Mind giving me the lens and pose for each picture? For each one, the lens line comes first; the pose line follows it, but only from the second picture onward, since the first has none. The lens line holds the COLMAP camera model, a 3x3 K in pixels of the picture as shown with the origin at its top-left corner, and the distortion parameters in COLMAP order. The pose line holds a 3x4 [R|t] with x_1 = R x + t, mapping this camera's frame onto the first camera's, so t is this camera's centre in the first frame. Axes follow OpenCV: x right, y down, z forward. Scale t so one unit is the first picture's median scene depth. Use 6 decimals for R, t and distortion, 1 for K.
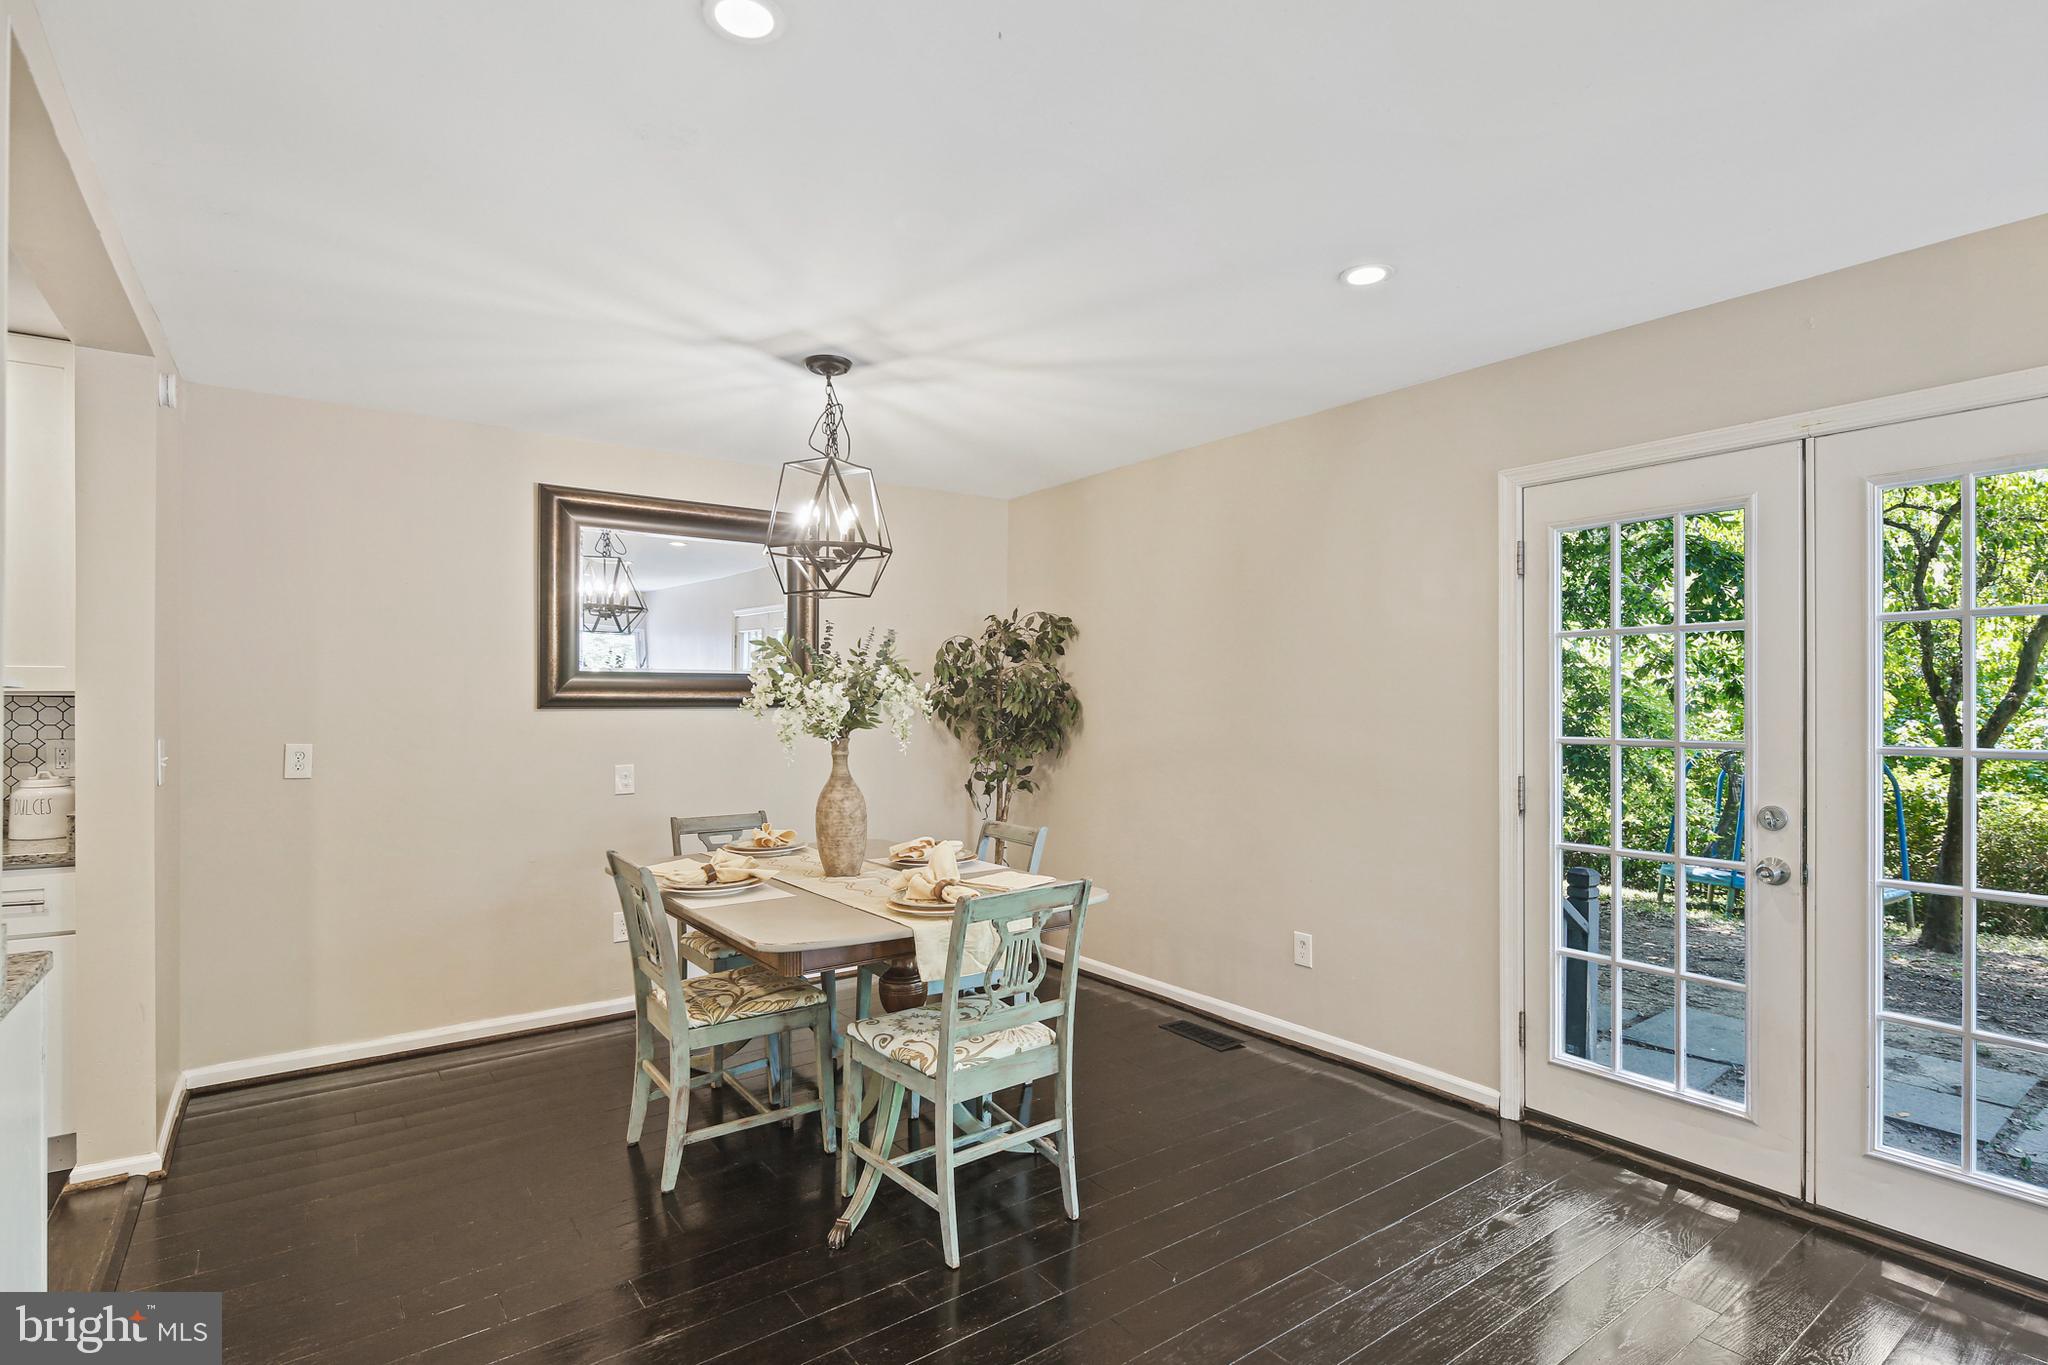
lens RADIAL K [[1007.8, 0, 1027.6], [0, 1007.8, 693.0], [0, 0, 1]] dist [-0.002550, 0.000448]
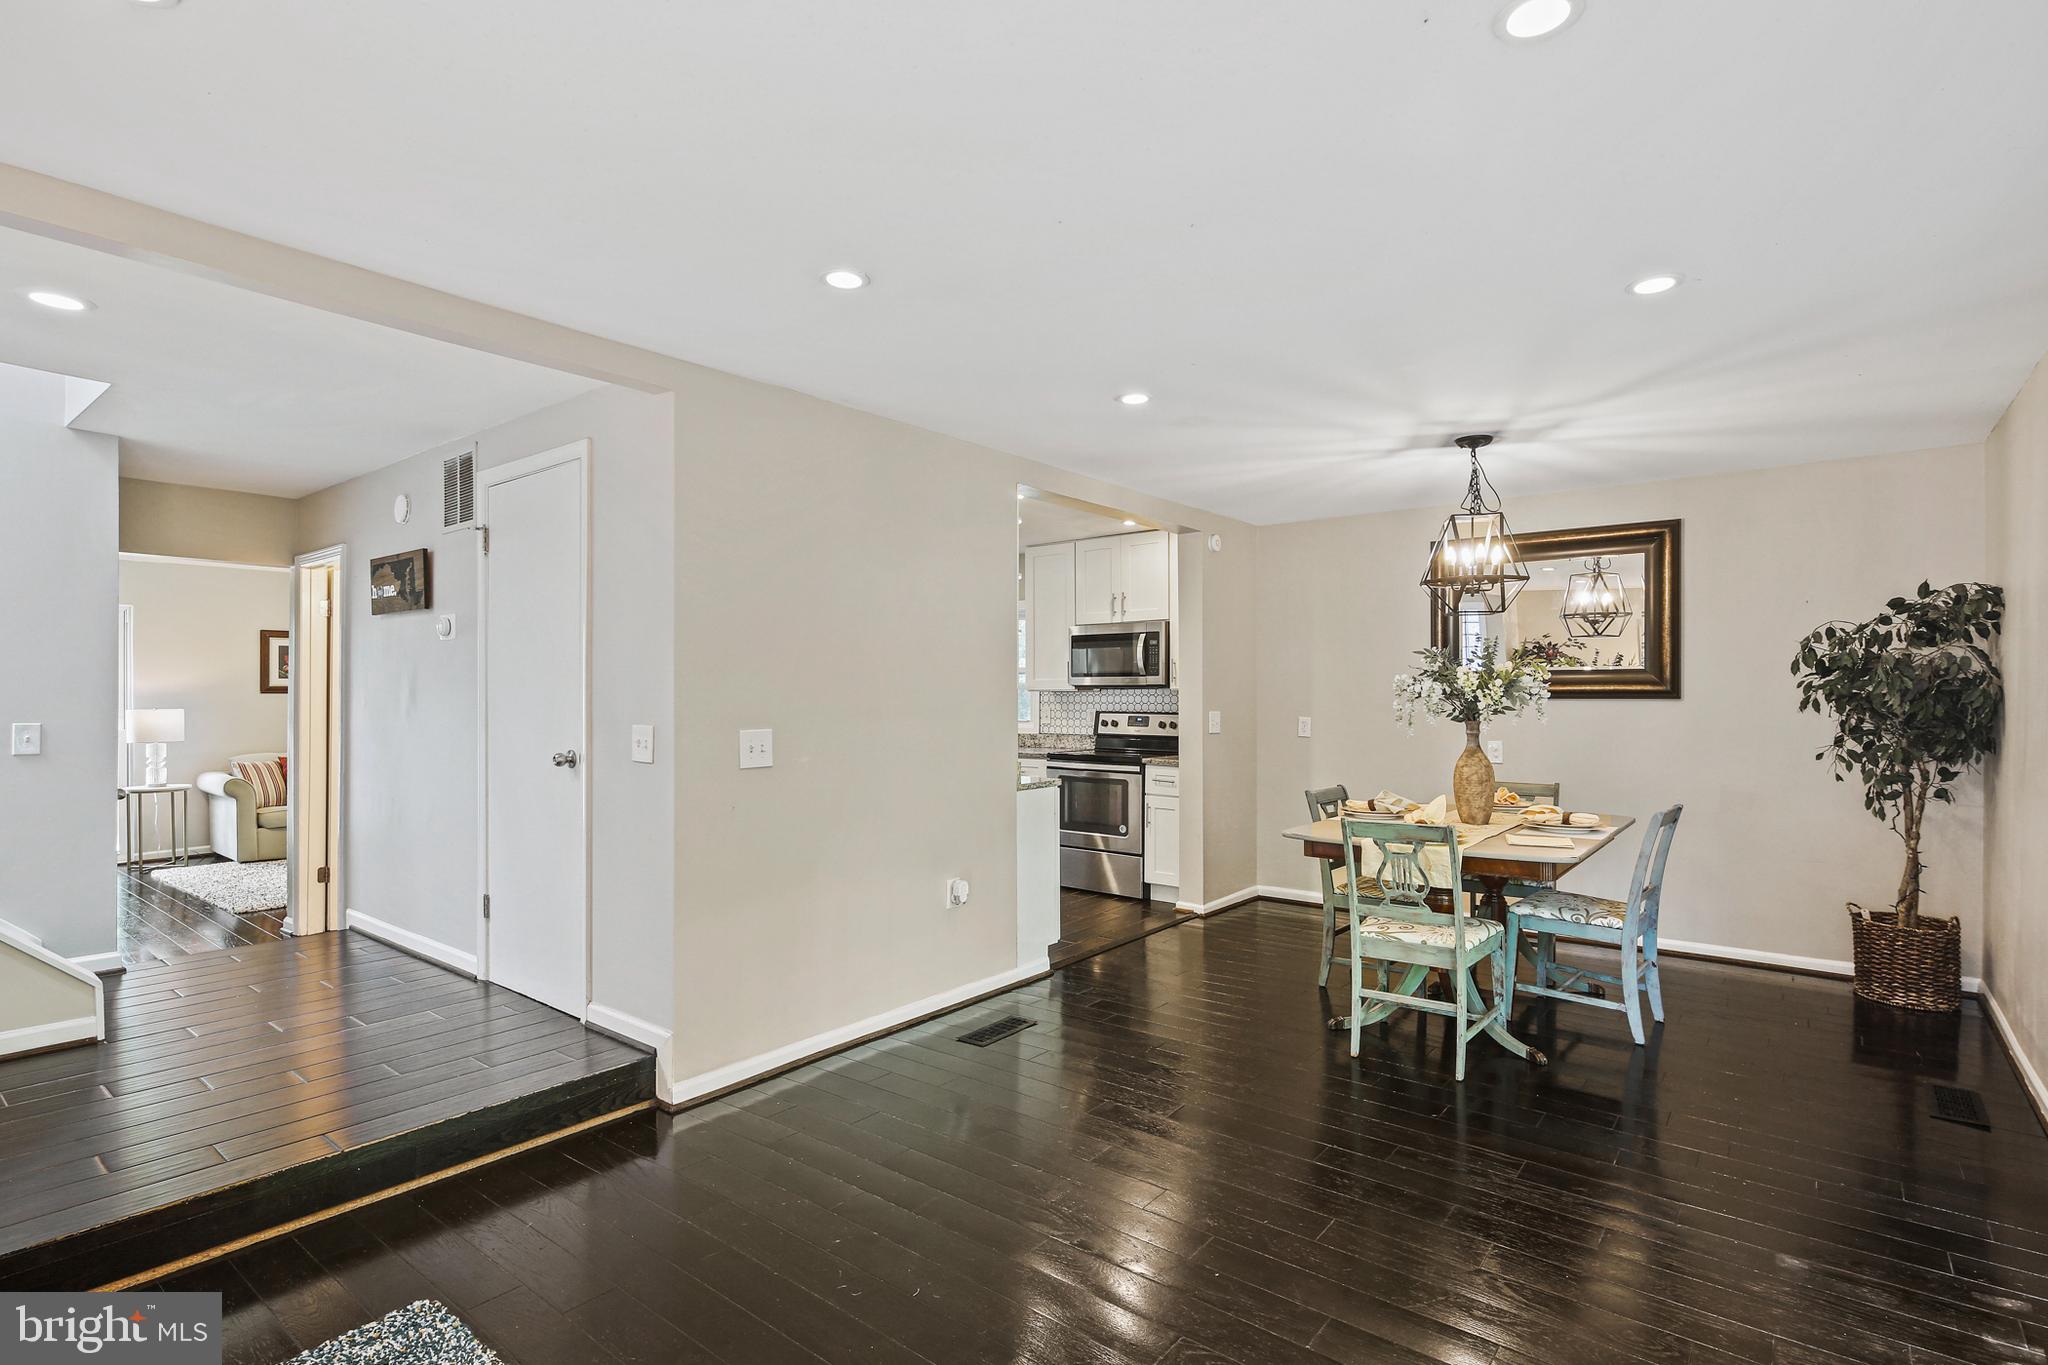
lens RADIAL K [[1007.8, 0, 1029.2], [0, 1007.8, 690.8], [0, 0, 1]] dist [-0.002550, 0.000448]
pose [[0.265296, 0.001807, -0.964165, 0.885579], [0.008558, 0.999954, 0.004229, -0.005760], [0.964129, -0.009373, 0.265268, 0.071011]]
